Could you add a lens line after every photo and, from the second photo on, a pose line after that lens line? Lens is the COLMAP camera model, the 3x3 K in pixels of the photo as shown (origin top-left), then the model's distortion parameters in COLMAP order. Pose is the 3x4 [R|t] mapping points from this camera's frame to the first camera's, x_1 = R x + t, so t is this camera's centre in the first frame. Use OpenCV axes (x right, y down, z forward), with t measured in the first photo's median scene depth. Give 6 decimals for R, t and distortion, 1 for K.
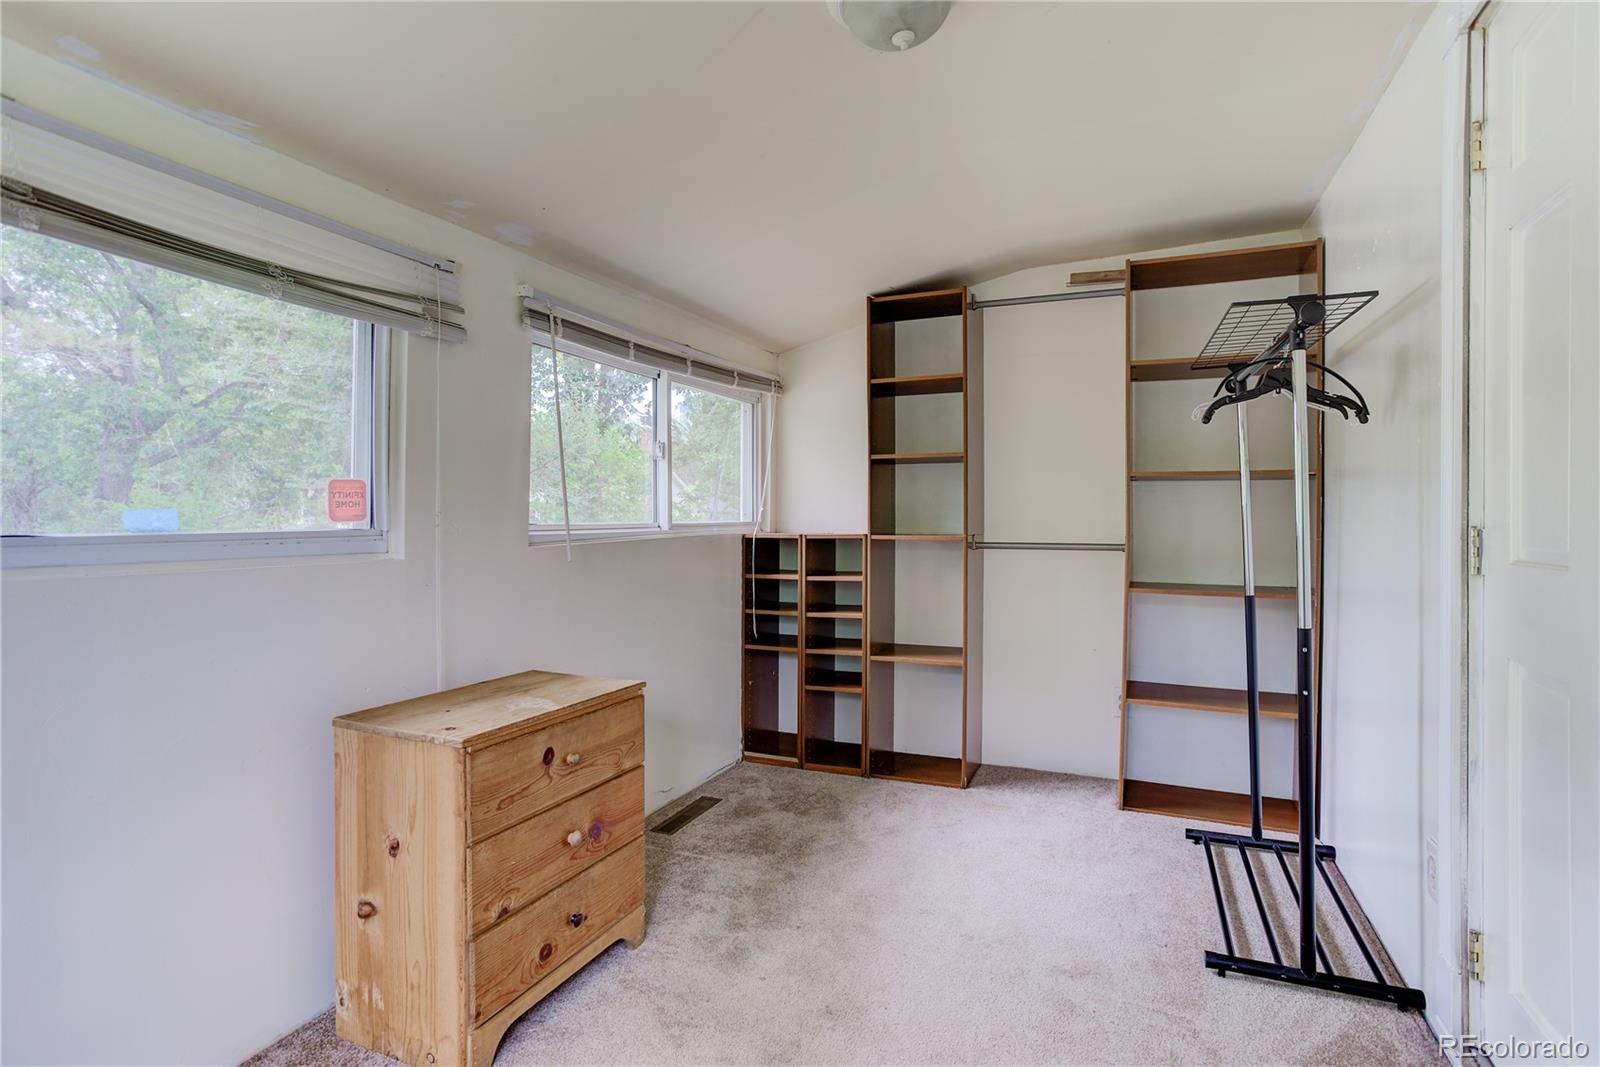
lens RADIAL K [[777.0, 0, 797.6], [0, 777.0, 528.7], [0, 0, 1]] dist [-0.051600, 0.031185]
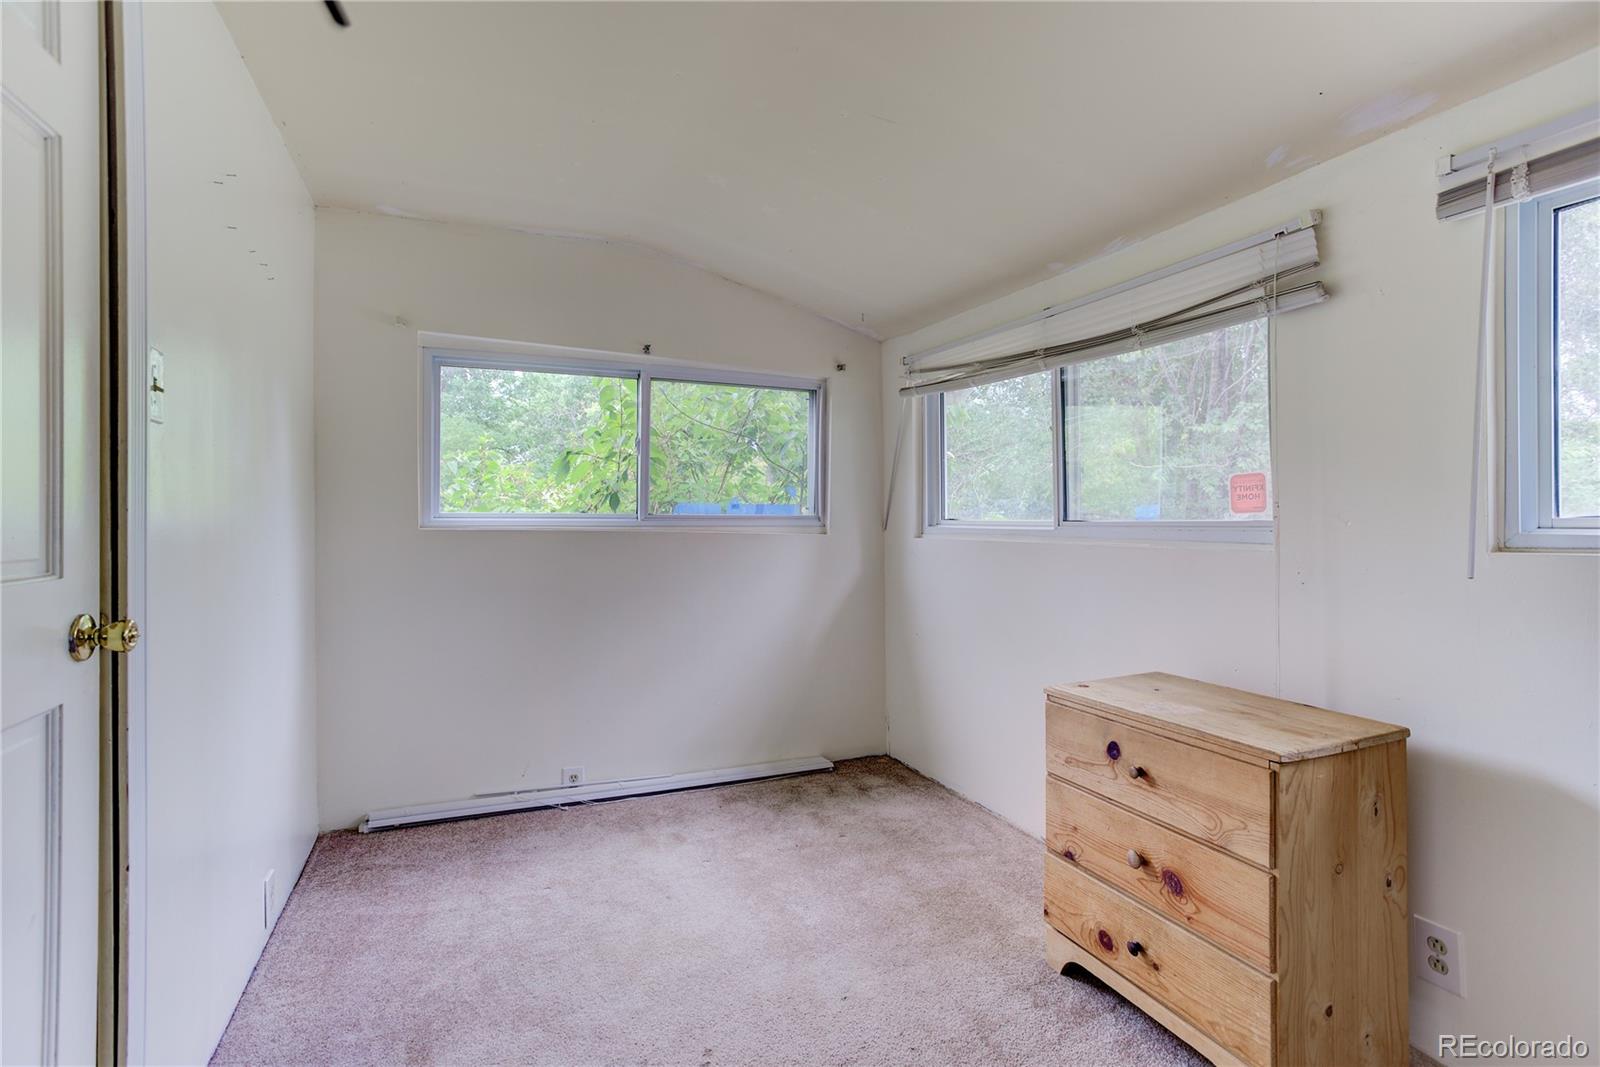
lens RADIAL K [[777.0, 0, 797.6], [0, 777.0, 528.7], [0, 0, 1]] dist [-0.051600, 0.031185]
pose [[-0.687060, 0.017596, -0.726387, 0.627908], [-0.002089, 0.999655, 0.026192, -0.014382], [0.726598, 0.019513, -0.686786, 1.290515]]
